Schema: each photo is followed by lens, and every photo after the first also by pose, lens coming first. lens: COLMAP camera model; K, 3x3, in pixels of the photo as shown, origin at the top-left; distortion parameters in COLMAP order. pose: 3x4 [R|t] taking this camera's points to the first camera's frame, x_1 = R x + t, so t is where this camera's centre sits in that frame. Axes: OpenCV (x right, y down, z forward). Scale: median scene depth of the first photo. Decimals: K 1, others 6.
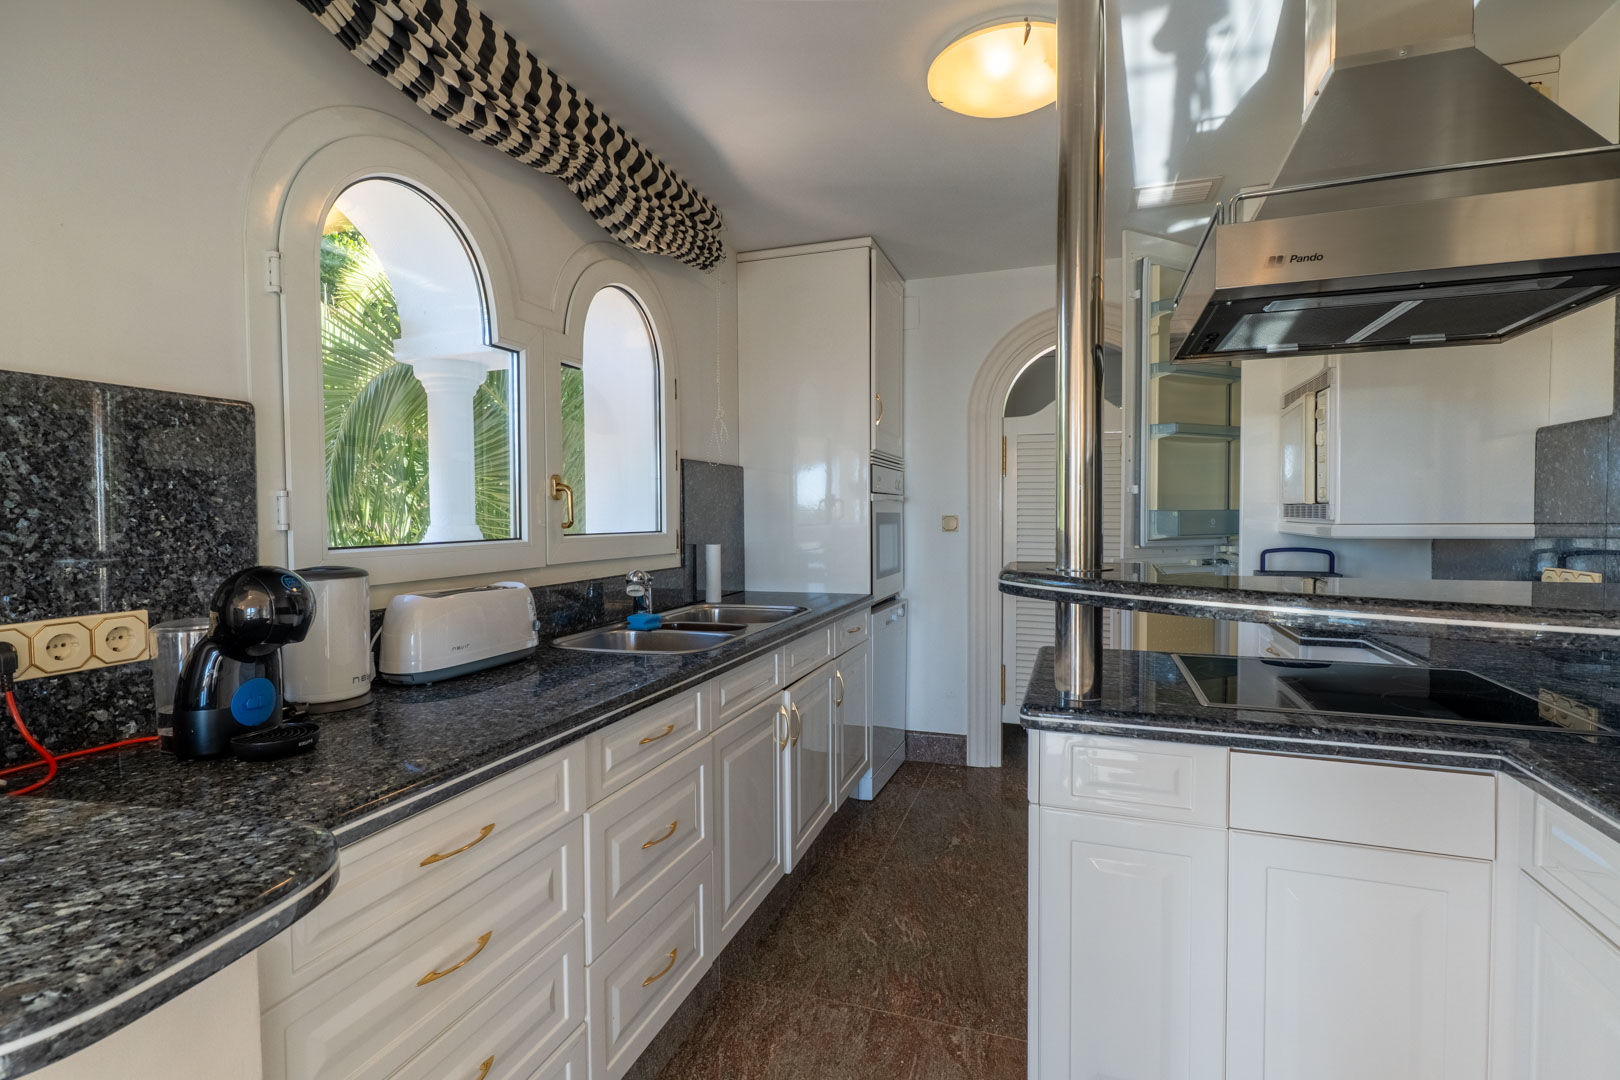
lens RADIAL K [[754.0, 0, 811.5], [0, 754.0, 532.5], [0, 0, 1]] dist [0.000068, -0.000338]
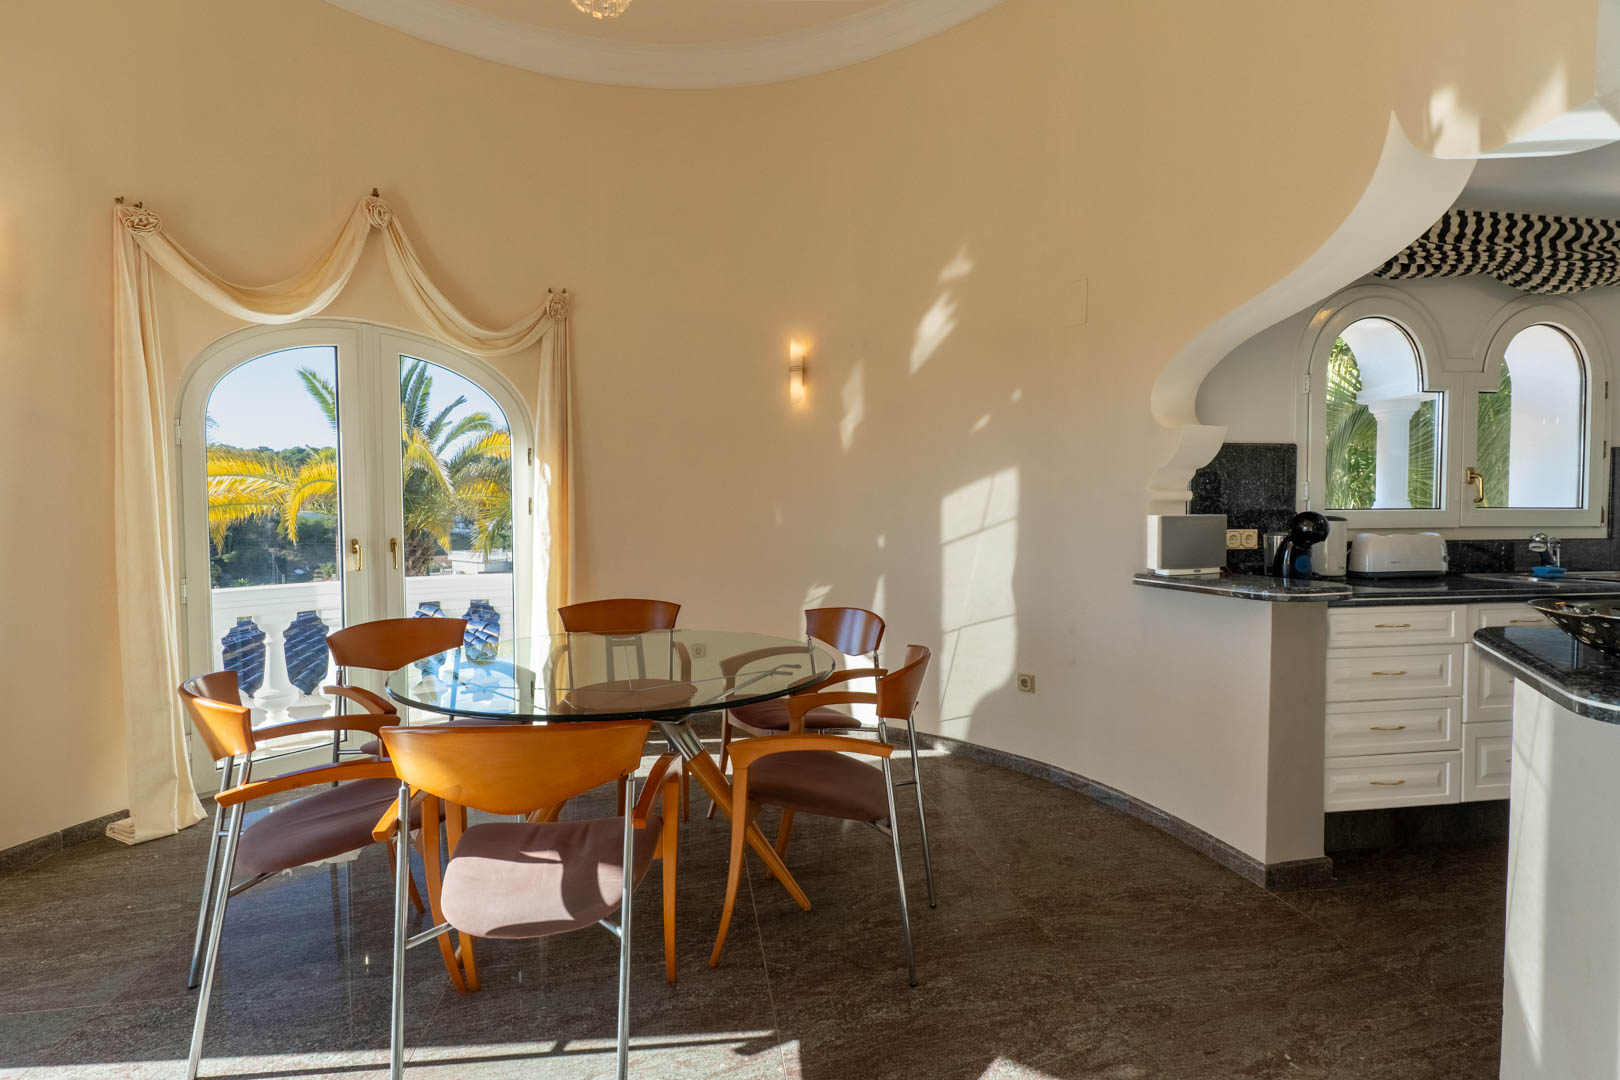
lens RADIAL K [[754.0, 0, 811.5], [0, 754.0, 532.5], [0, 0, 1]] dist [0.000068, -0.000338]
pose [[0.463896, 0.036656, -0.885131, 0.398742], [-0.024337, 0.999294, 0.028629, 0.044092], [0.885555, 0.008260, 0.464460, -0.889427]]
